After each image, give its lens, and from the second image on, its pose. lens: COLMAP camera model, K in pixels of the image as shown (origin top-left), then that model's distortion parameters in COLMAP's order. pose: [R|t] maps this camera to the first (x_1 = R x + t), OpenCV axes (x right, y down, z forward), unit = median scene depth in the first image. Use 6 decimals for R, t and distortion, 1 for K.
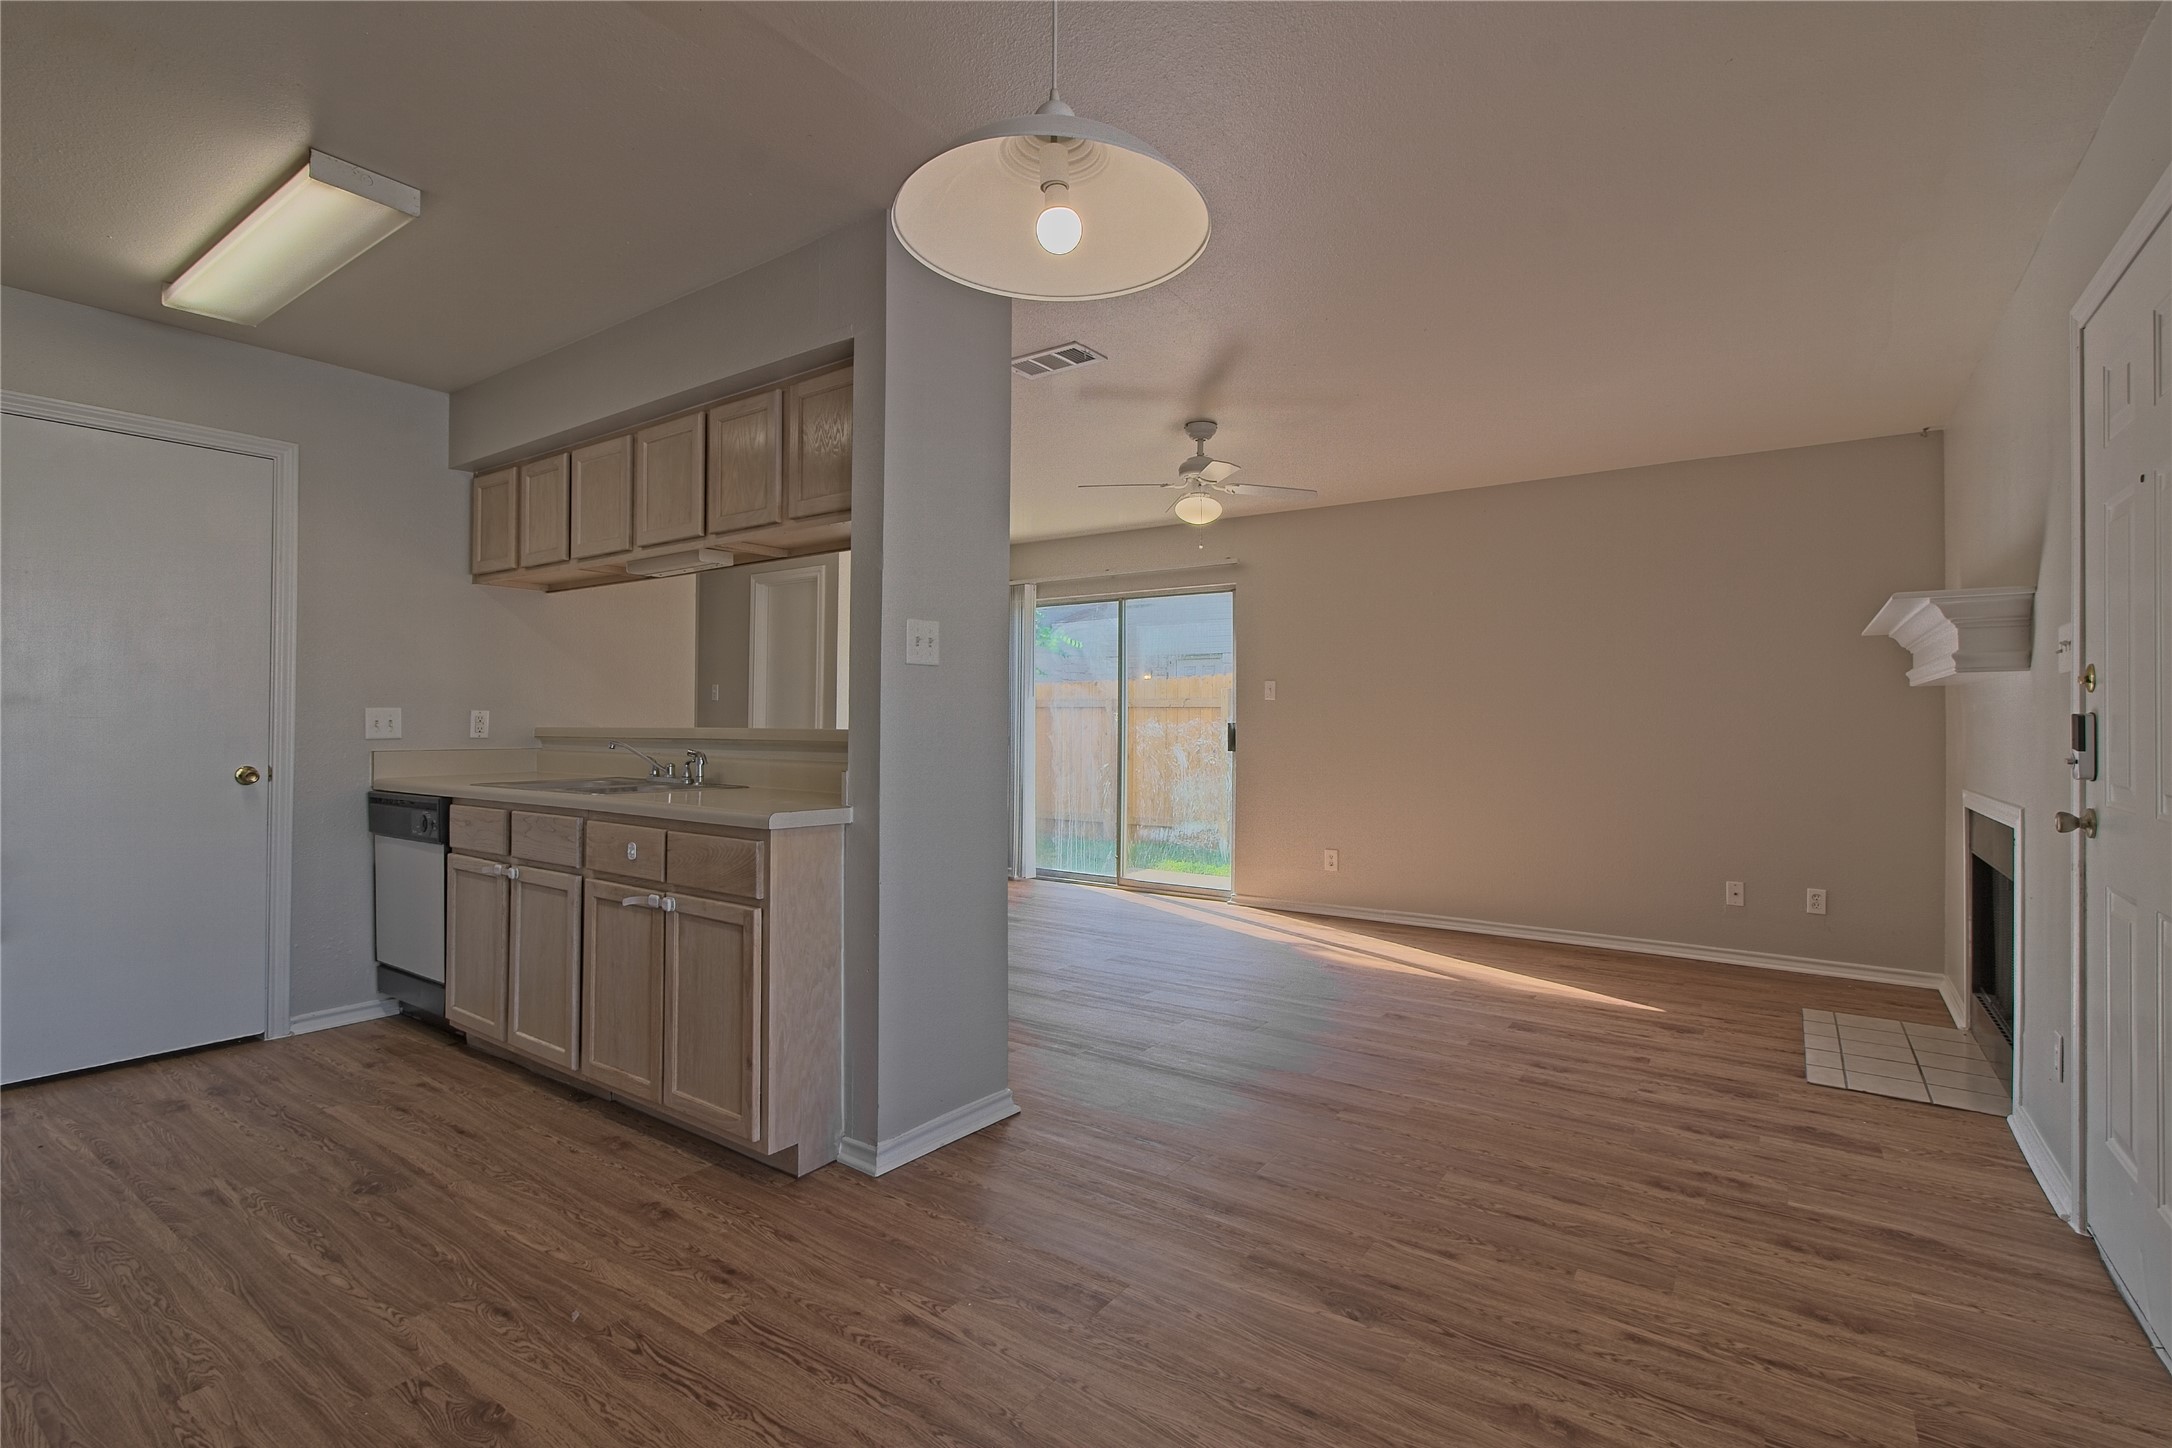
lens RADIAL K [[1000.7, 0, 1078.9], [0, 1000.7, 708.9], [0, 0, 1]] dist [-0.005934, 0.002591]
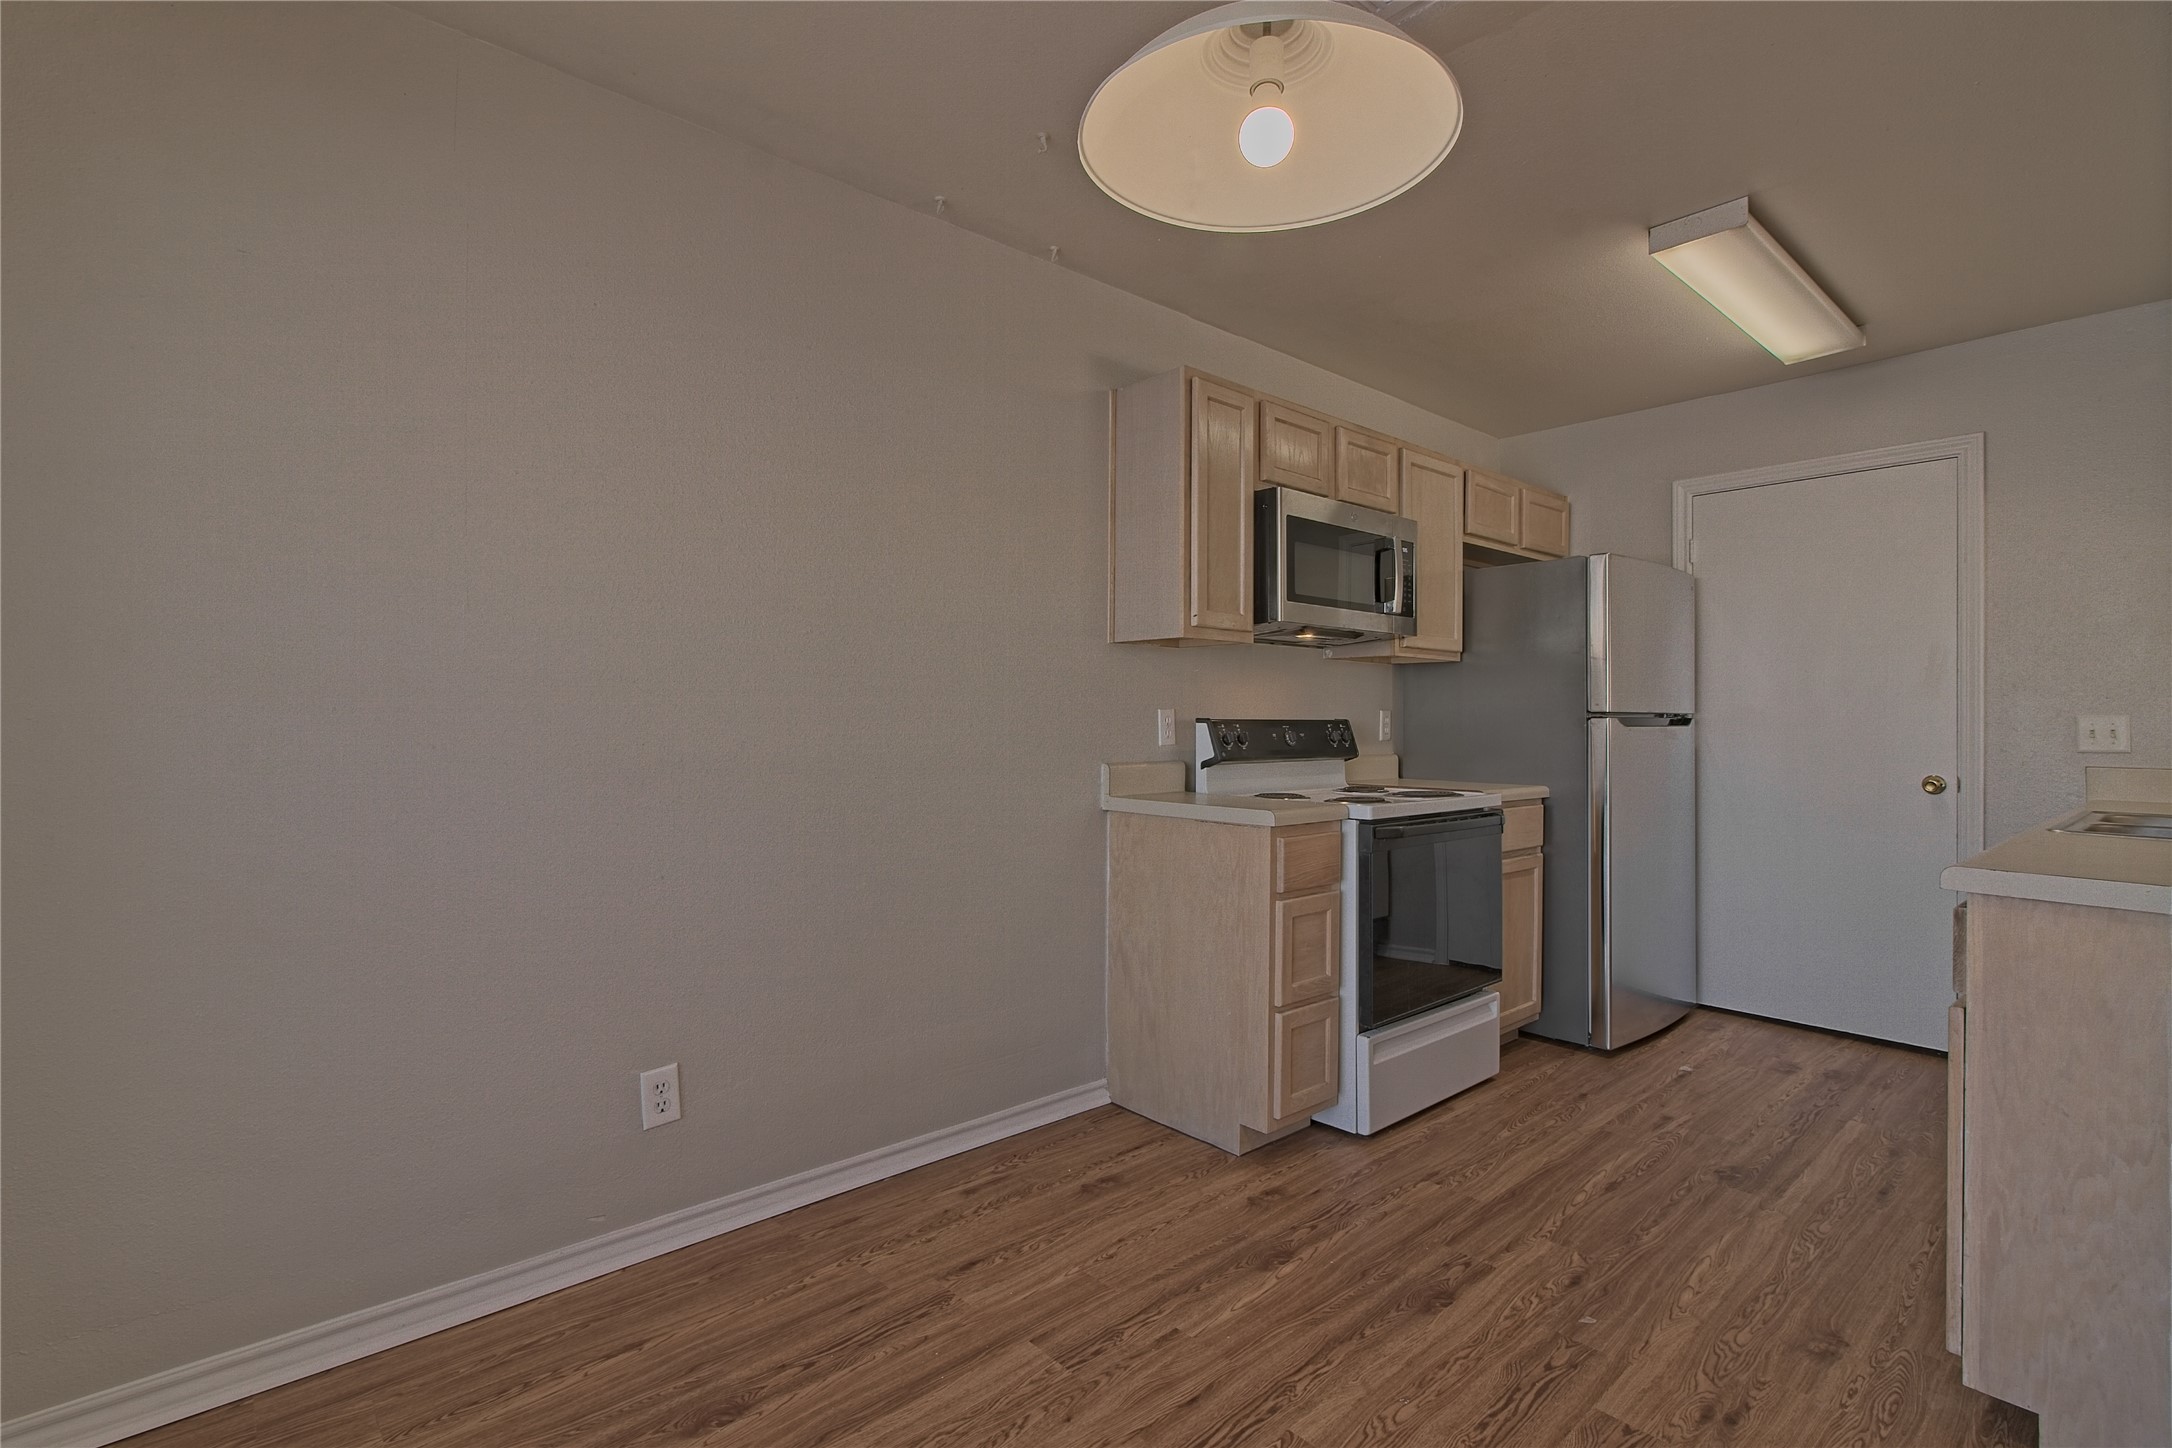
lens RADIAL K [[1000.7, 0, 1078.9], [0, 1000.7, 708.9], [0, 0, 1]] dist [-0.005934, 0.002591]
pose [[-0.230610, -0.018669, -0.972867, 0.373279], [0.002652, 0.999800, -0.019815, 0.008871], [0.973043, -0.007150, -0.230514, 0.462687]]
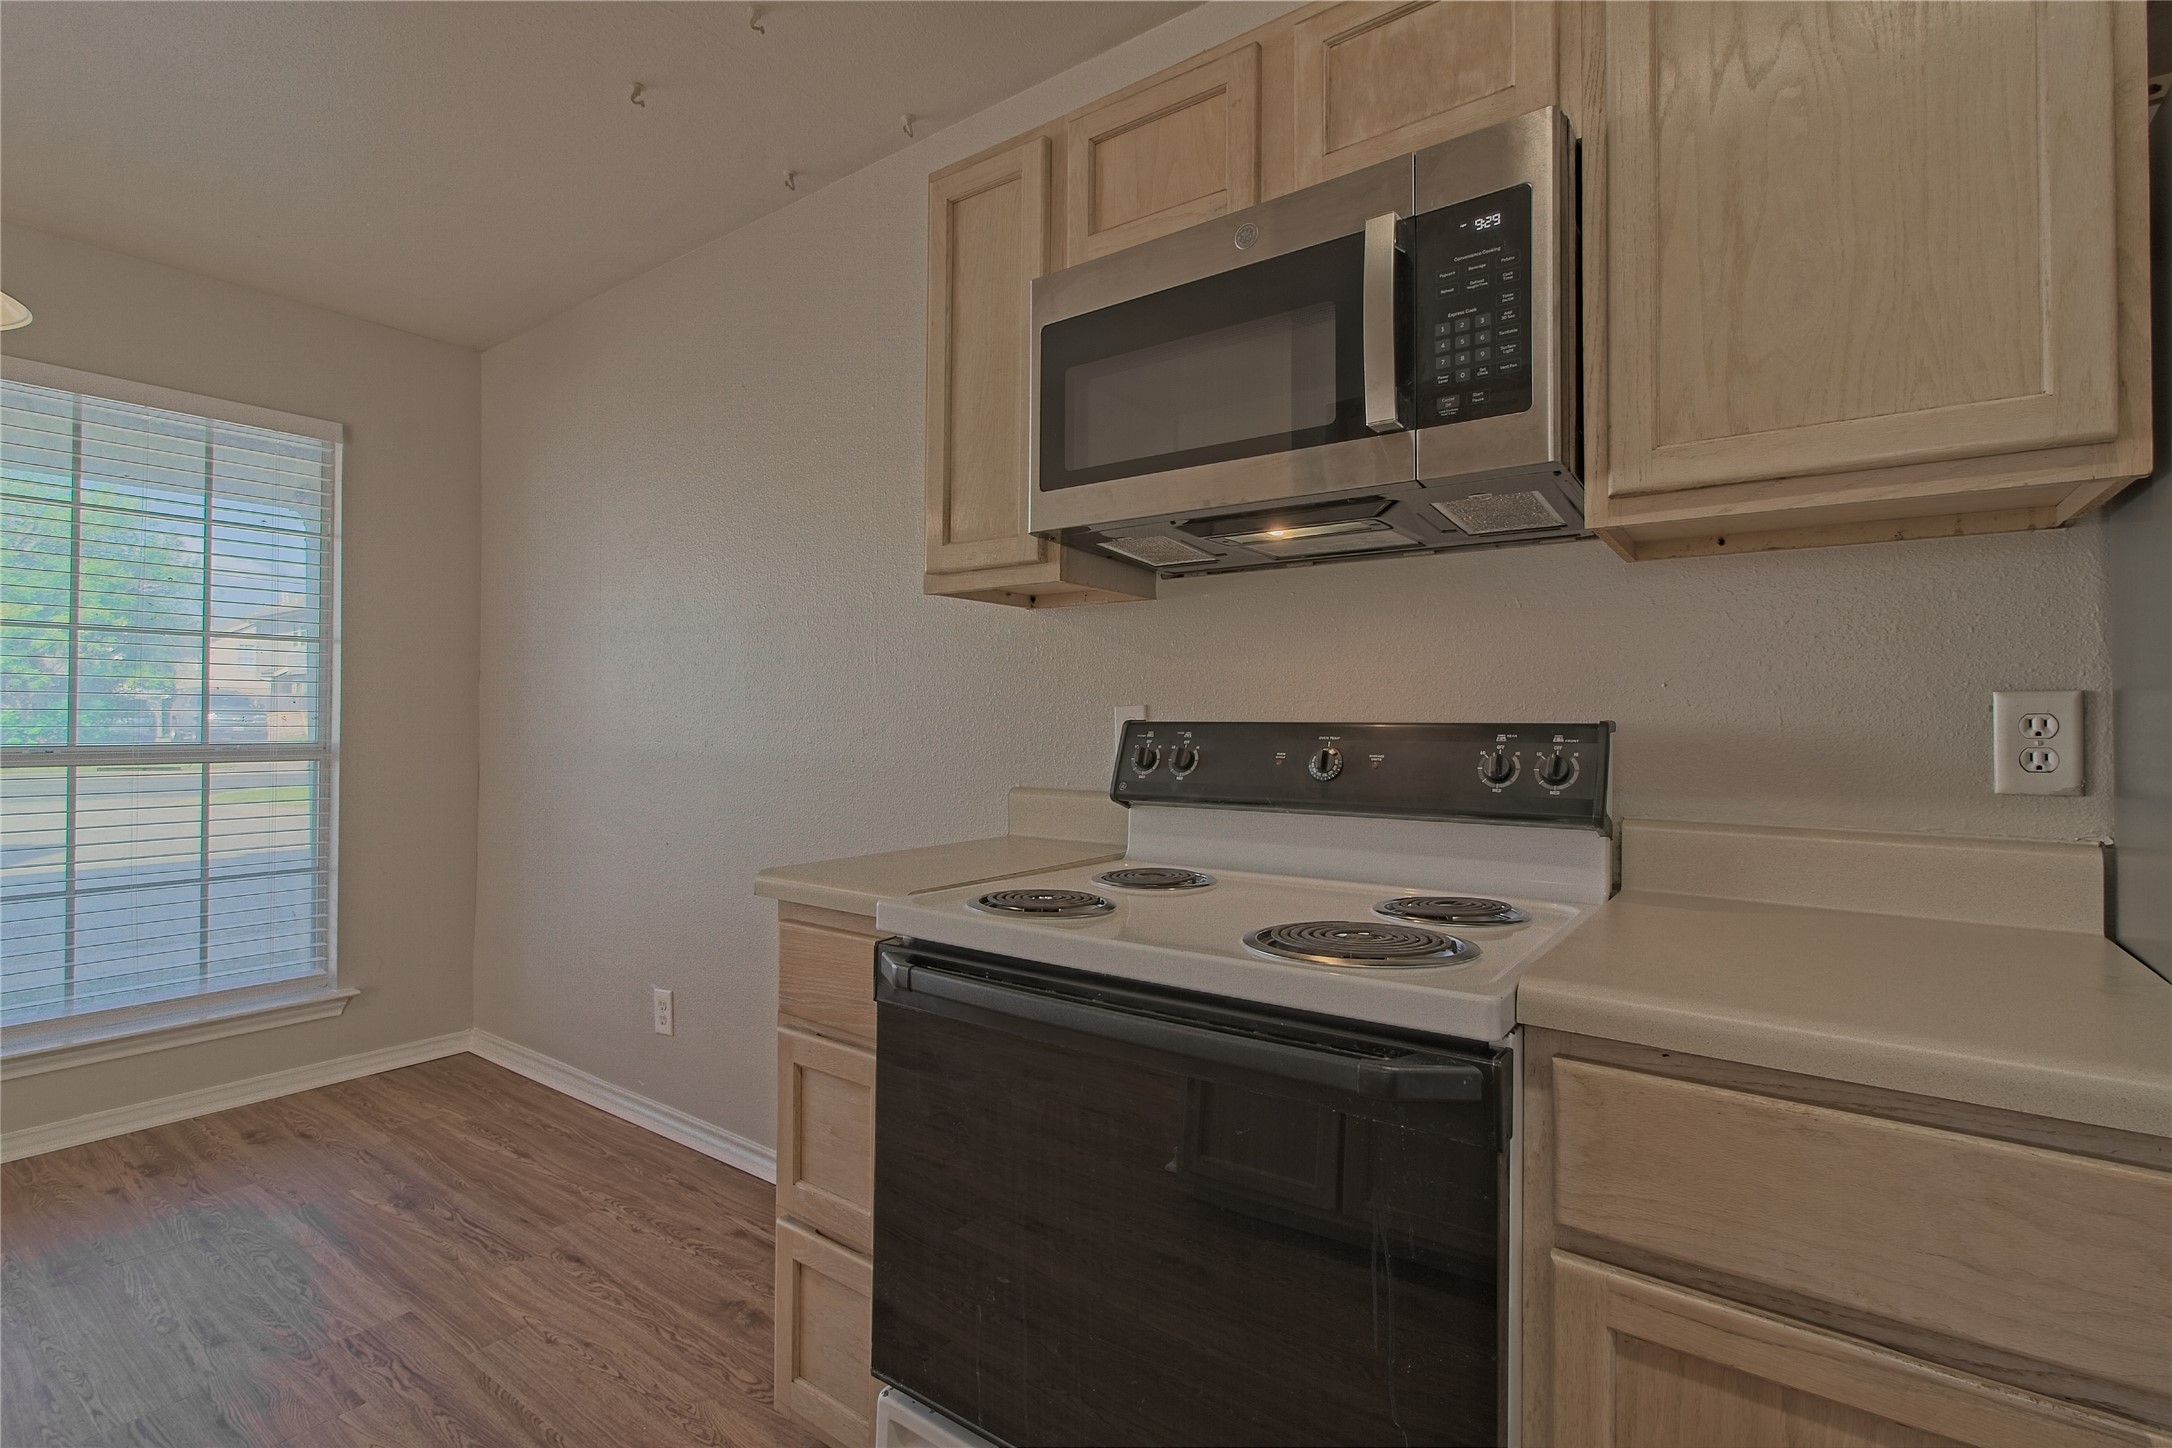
lens RADIAL K [[1000.7, 0, 1078.9], [0, 1000.7, 708.9], [0, 0, 1]] dist [-0.005934, 0.002591]
pose [[-0.999905, -0.010989, 0.008346, -0.644481], [-0.011171, 0.999694, -0.022060, 0.004816], [-0.008101, -0.022151, -0.999722, 0.935087]]
